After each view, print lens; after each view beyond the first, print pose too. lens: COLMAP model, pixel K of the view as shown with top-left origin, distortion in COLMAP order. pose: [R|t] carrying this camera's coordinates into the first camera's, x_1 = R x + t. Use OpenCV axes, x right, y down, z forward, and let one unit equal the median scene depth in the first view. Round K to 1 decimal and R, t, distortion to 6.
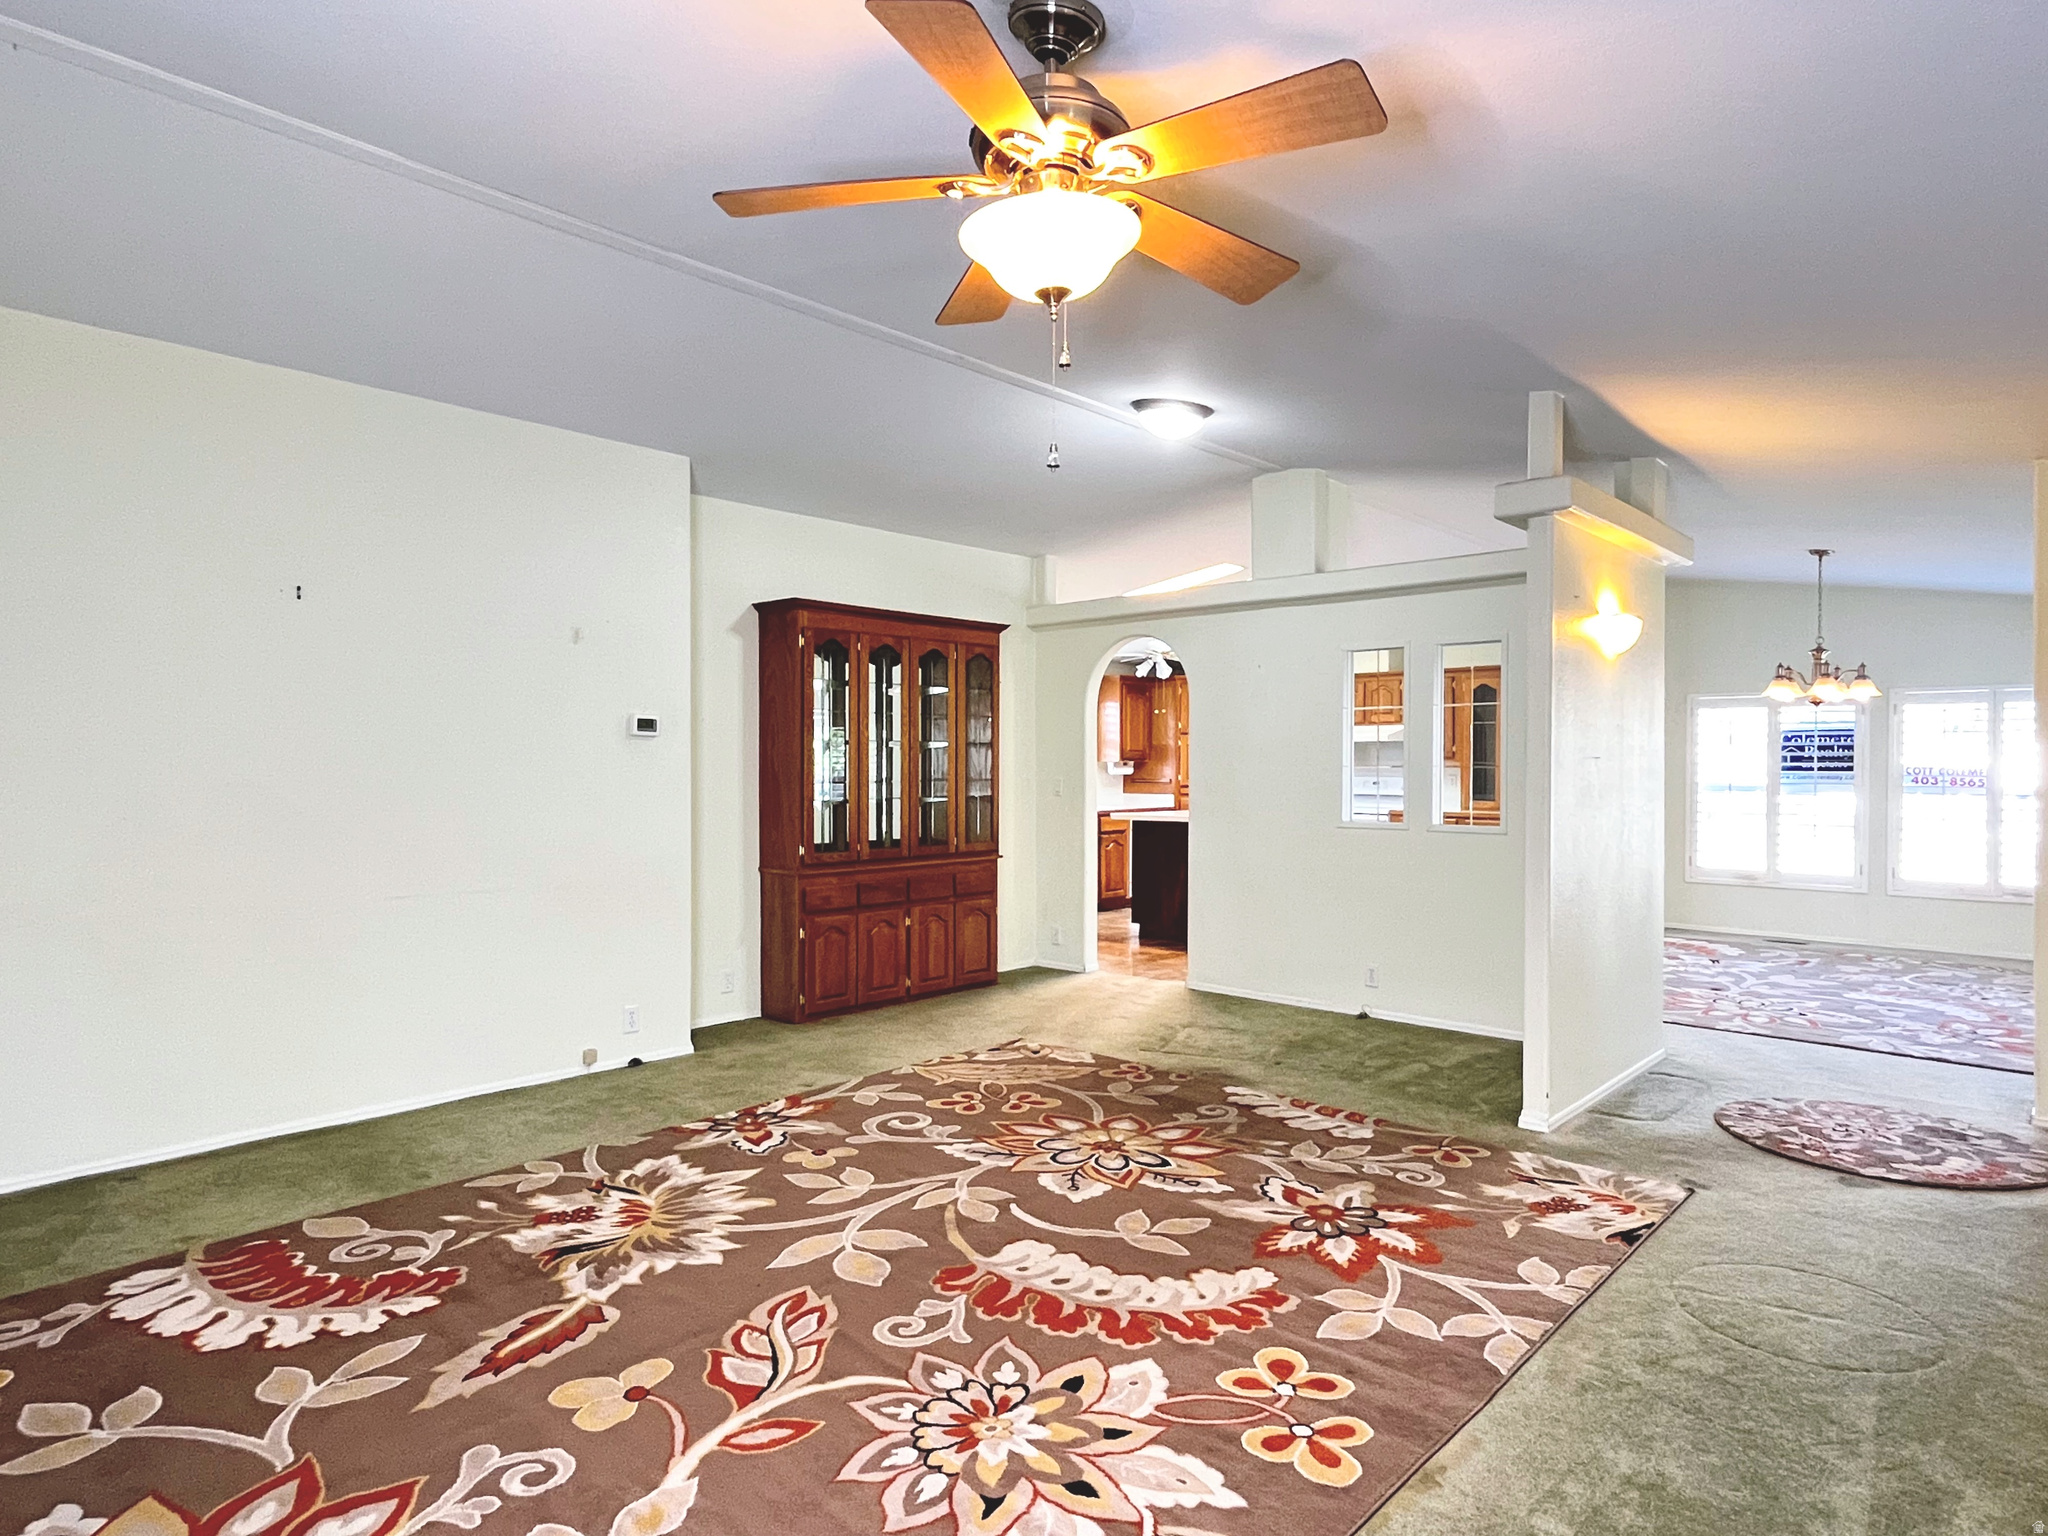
lens RADIAL K [[1211.6, 0, 1028.8], [0, 1211.6, 775.1], [0, 0, 1]] dist [-0.007368, 0.005114]
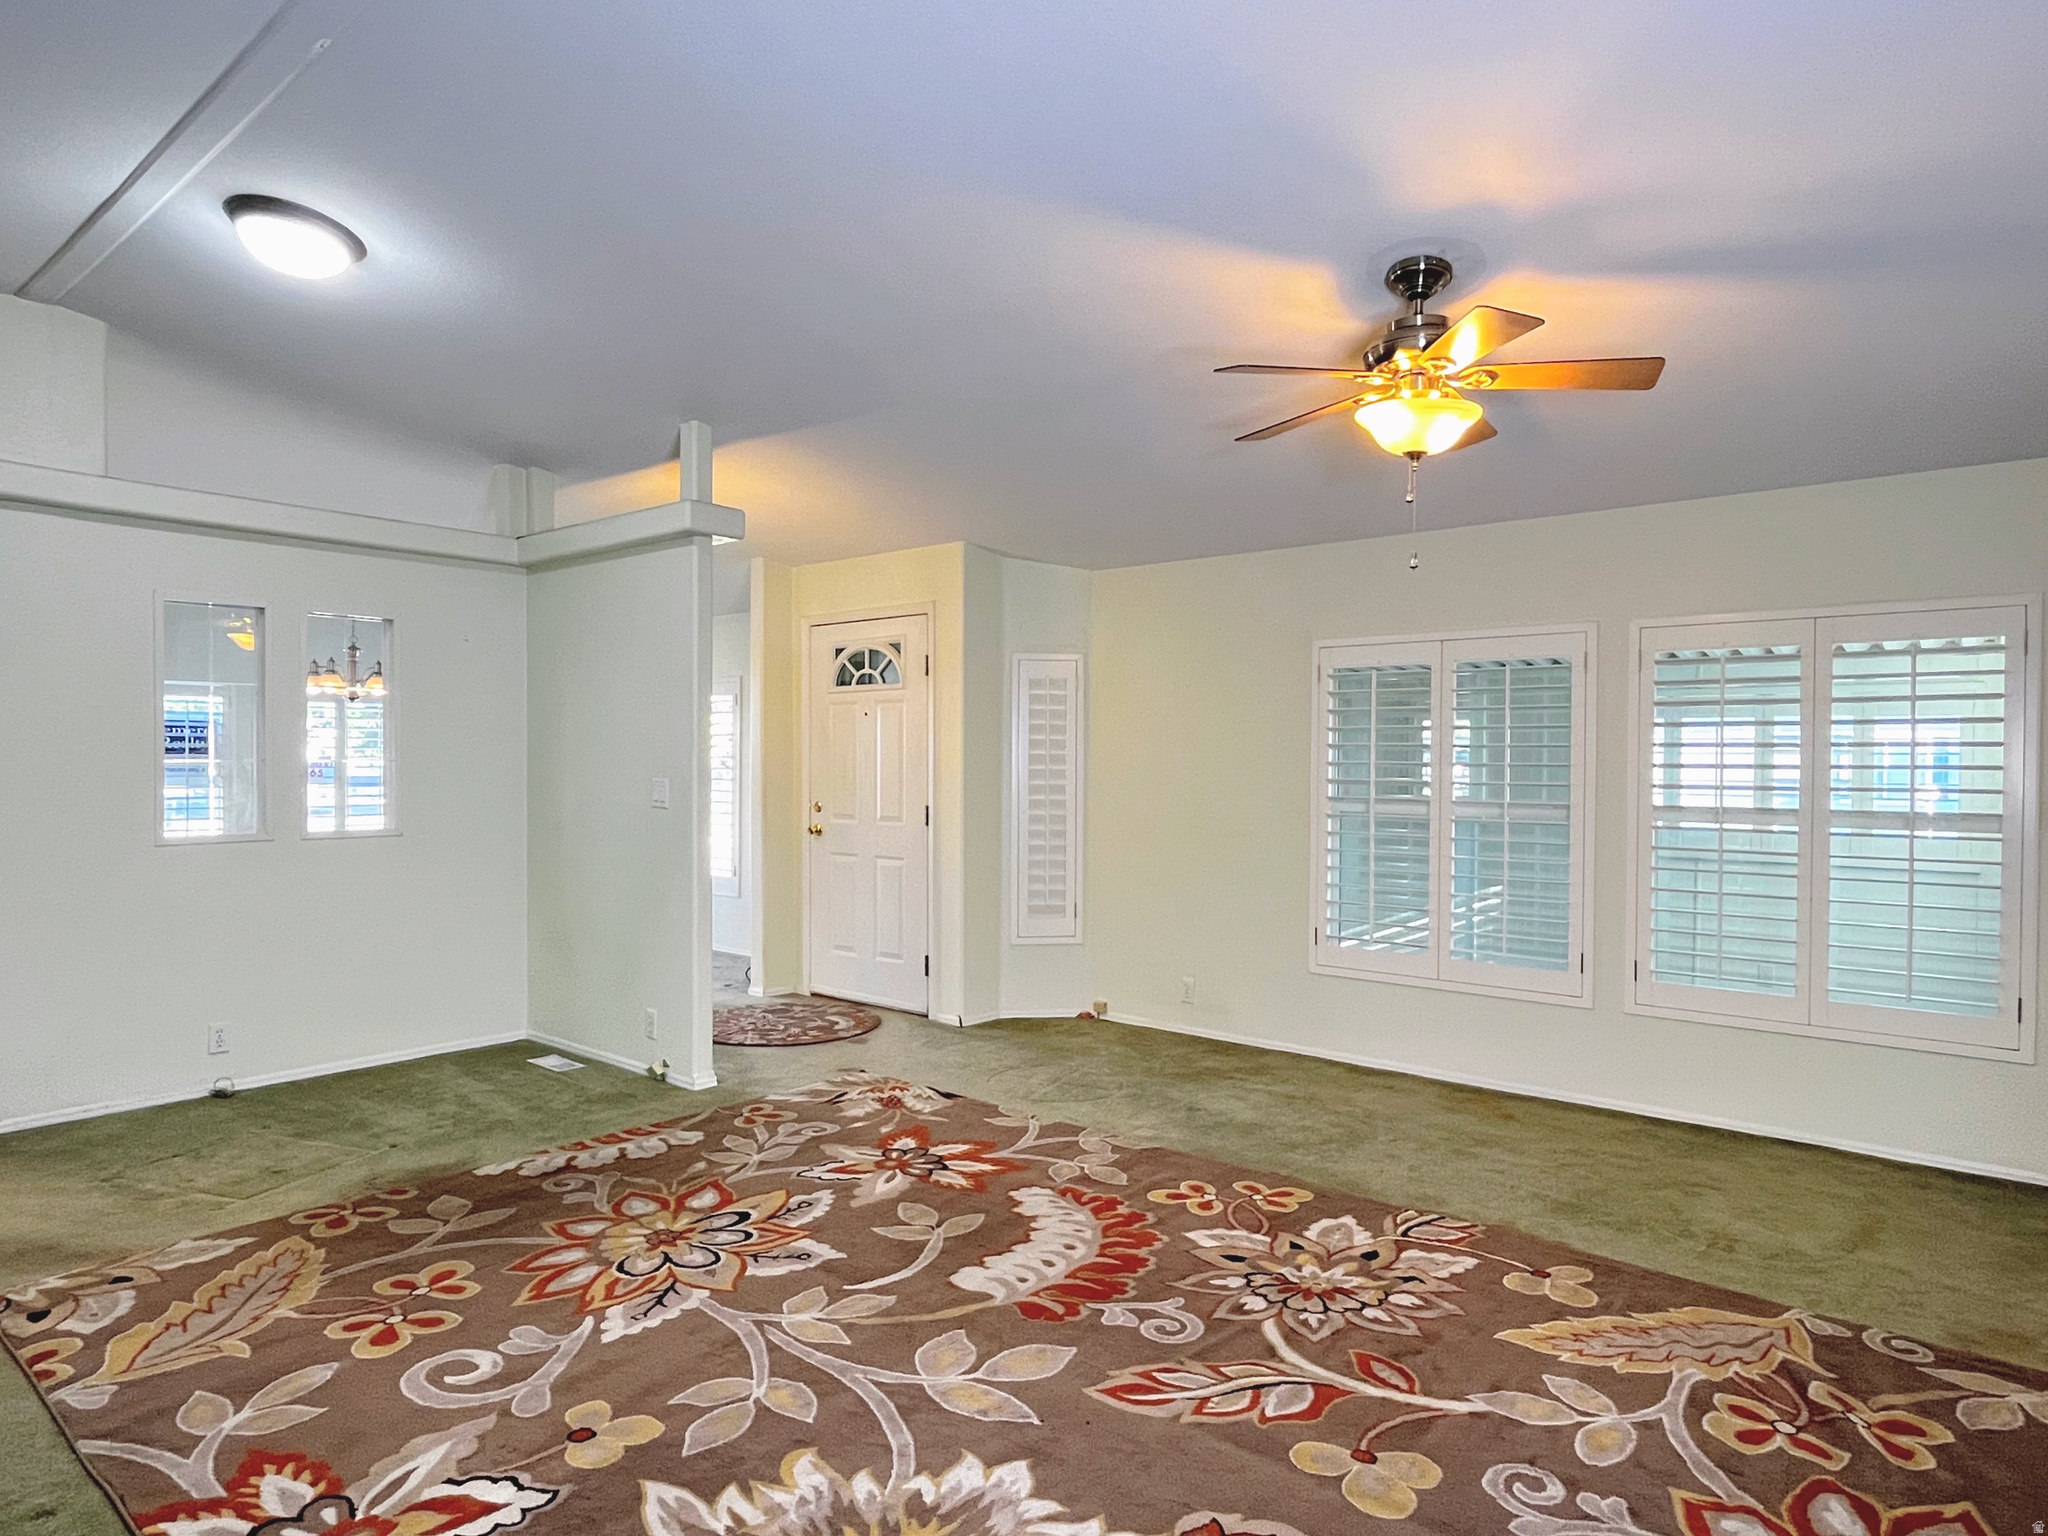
lens RADIAL K [[1211.6, 0, 1030.2], [0, 1211.6, 756.1], [0, 0, 1]] dist [-0.007368, 0.005114]
pose [[-0.064855, -0.000556, 0.997895, -0.827198], [0.005390, 0.999985, 0.000907, -0.015659], [-0.997880, 0.005438, -0.064851, 0.884302]]
